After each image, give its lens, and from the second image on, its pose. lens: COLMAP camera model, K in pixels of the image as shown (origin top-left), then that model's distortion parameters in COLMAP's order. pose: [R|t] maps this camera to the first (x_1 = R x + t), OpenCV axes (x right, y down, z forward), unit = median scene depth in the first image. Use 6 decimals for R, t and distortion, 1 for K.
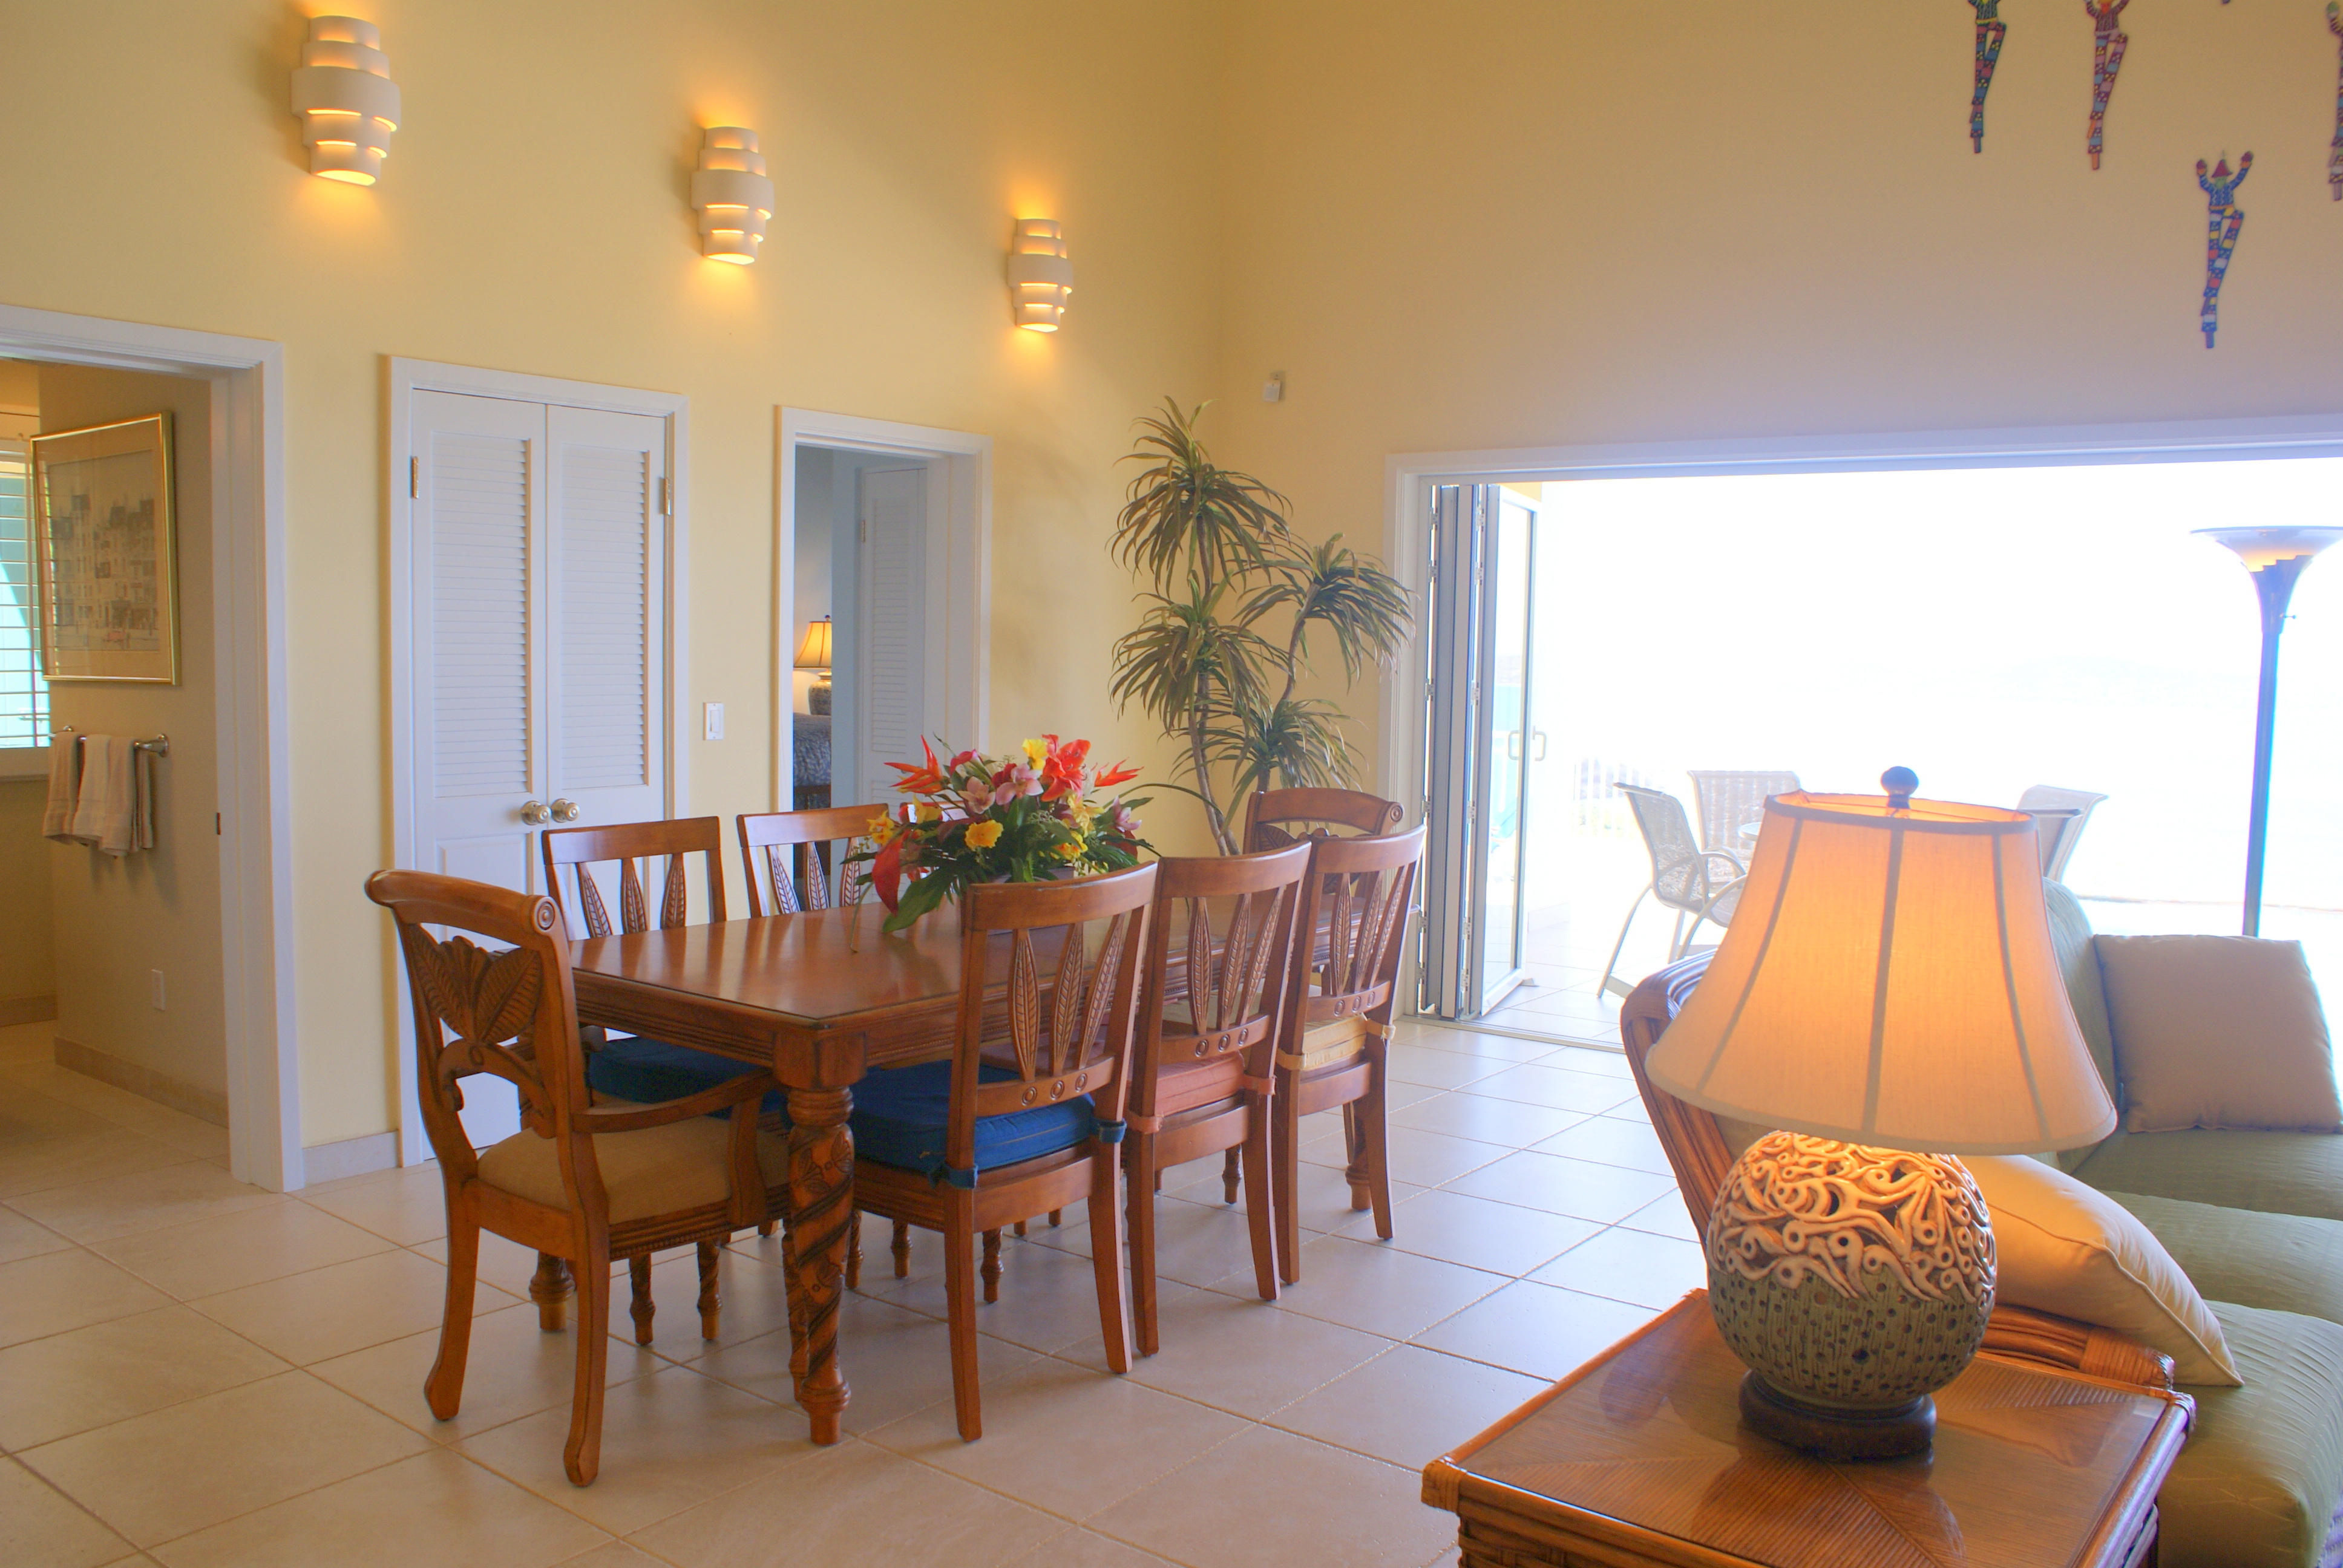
lens RADIAL K [[1885.4, 0, 1170.0], [0, 1885.4, 824.2], [0, 0, 1]] dist [-0.088959, 0.079193]
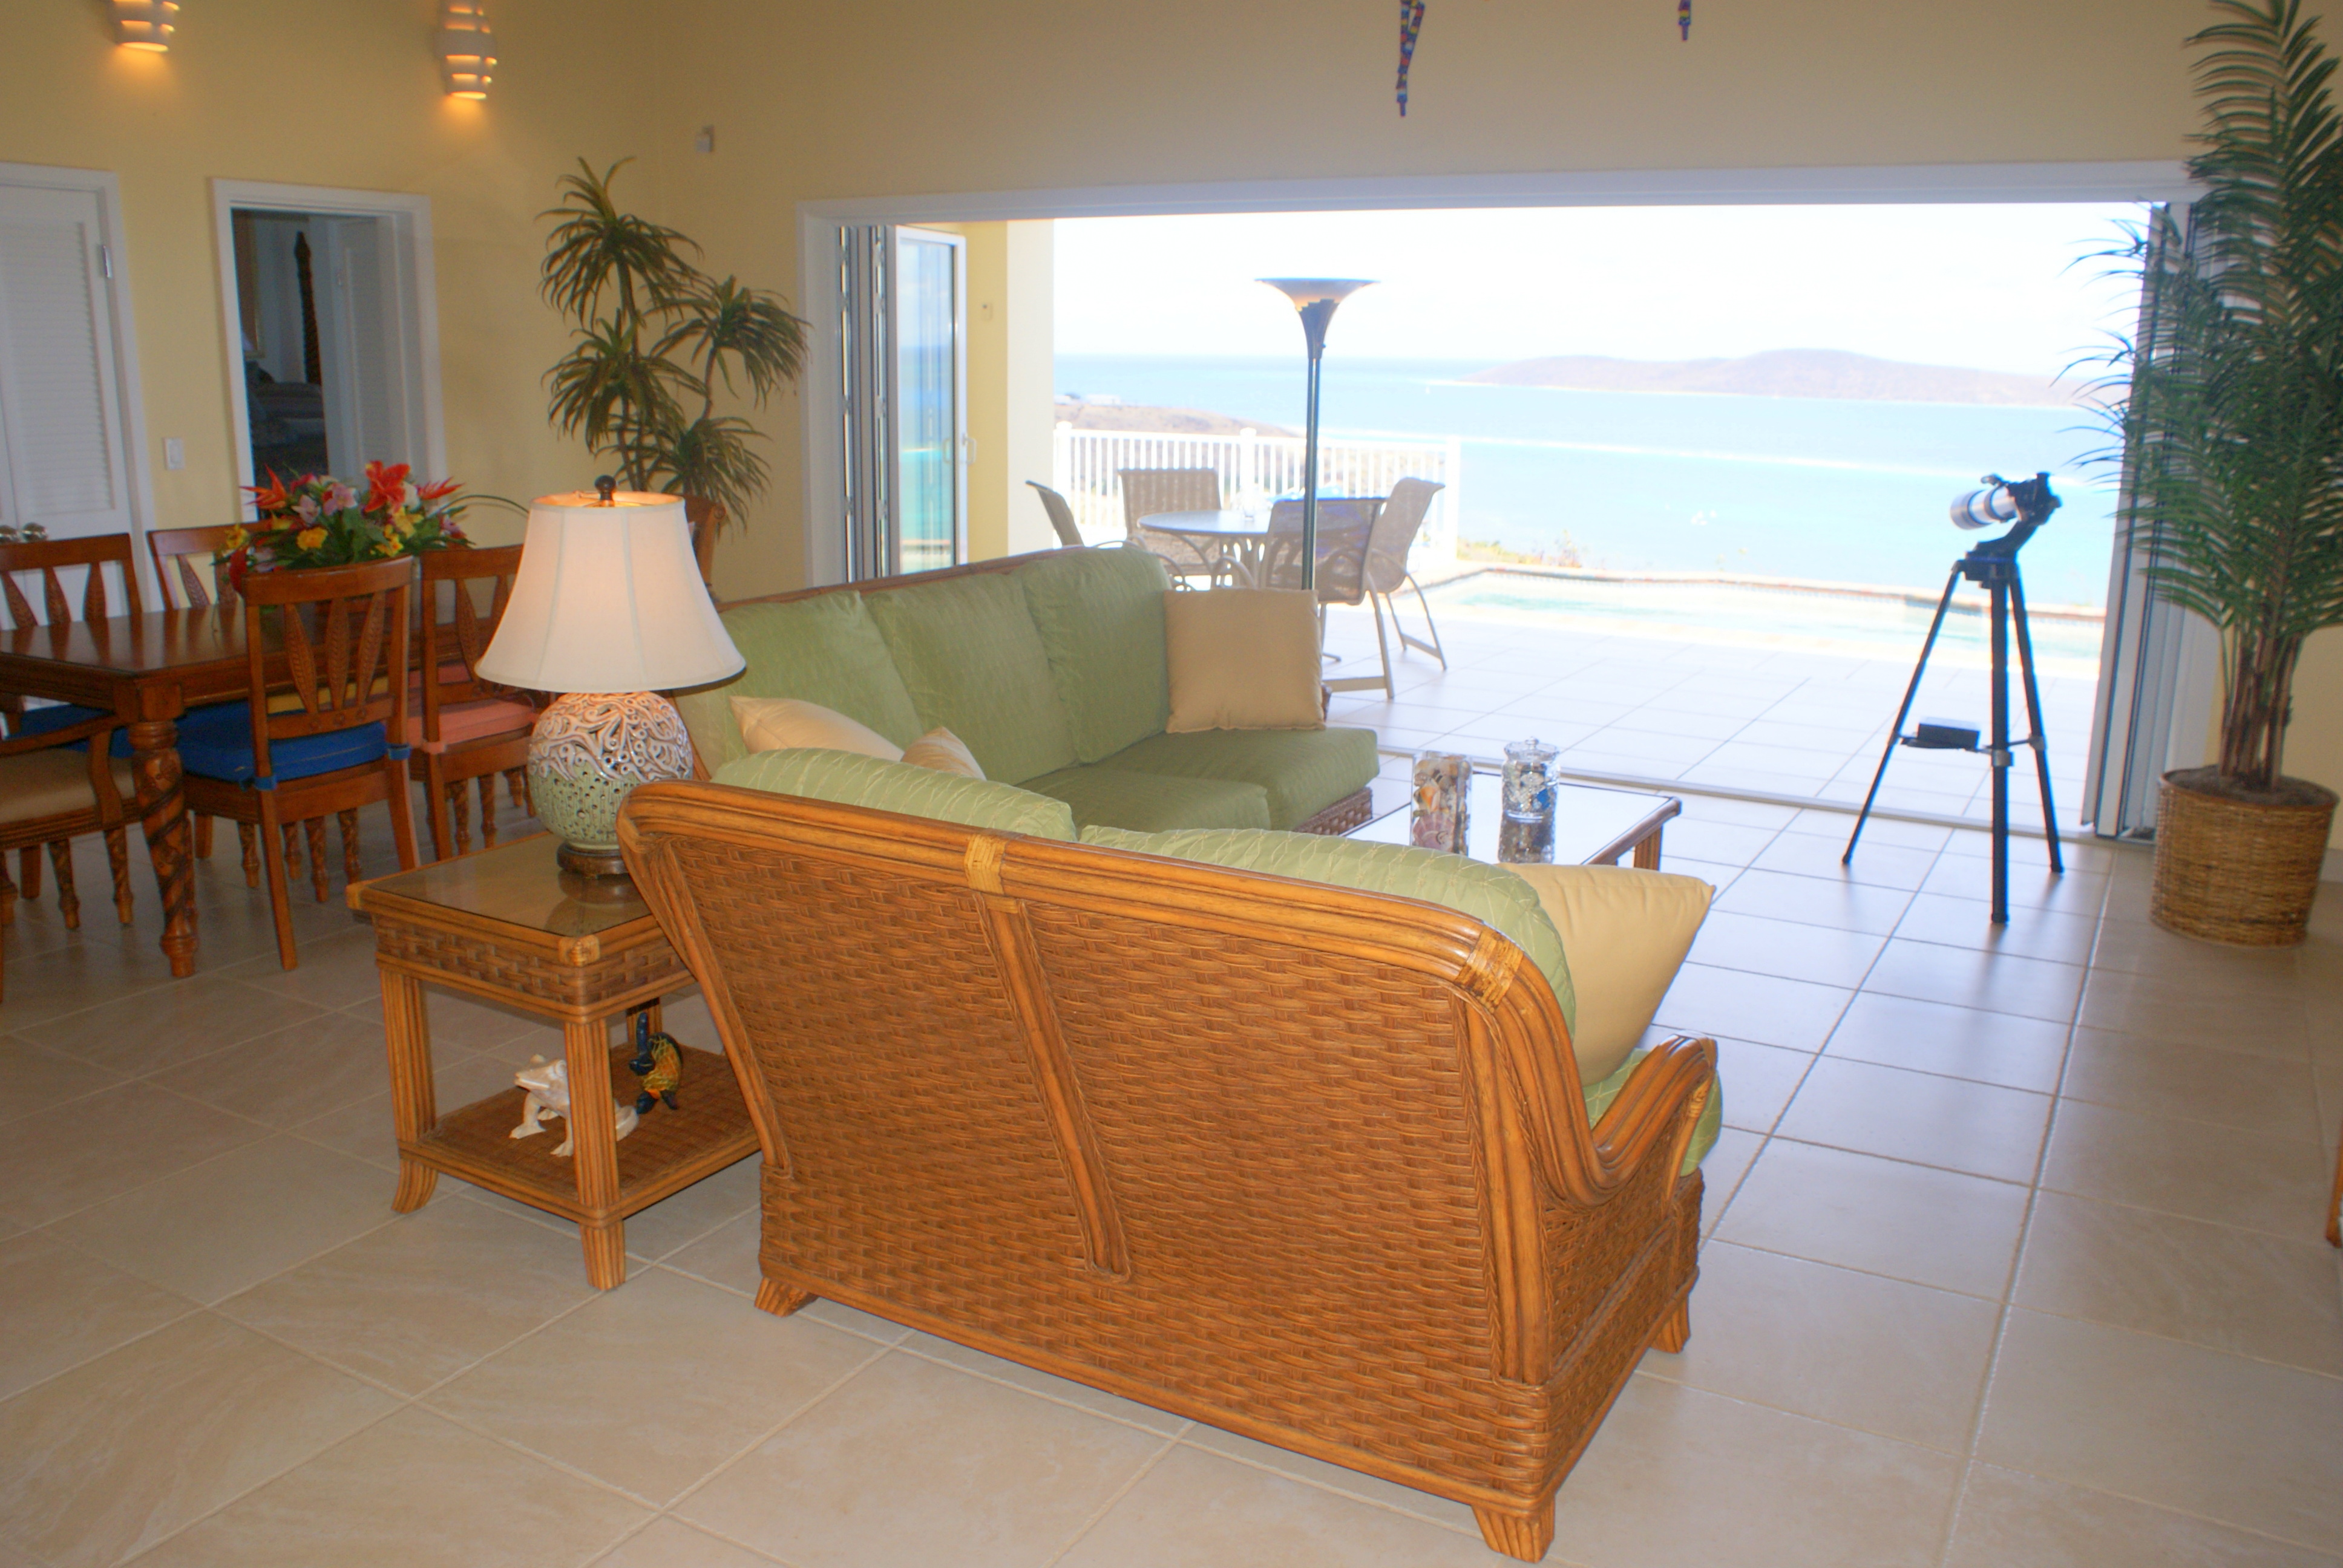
lens RADIAL K [[1885.4, 0, 1170.0], [0, 1885.4, 824.2], [0, 0, 1]] dist [-0.088959, 0.079193]
pose [[0.991936, -0.043310, 0.119112, 0.225004], [0.024193, 0.987225, 0.157486, 0.008672], [-0.124411, -0.153334, 0.980311, -0.258811]]
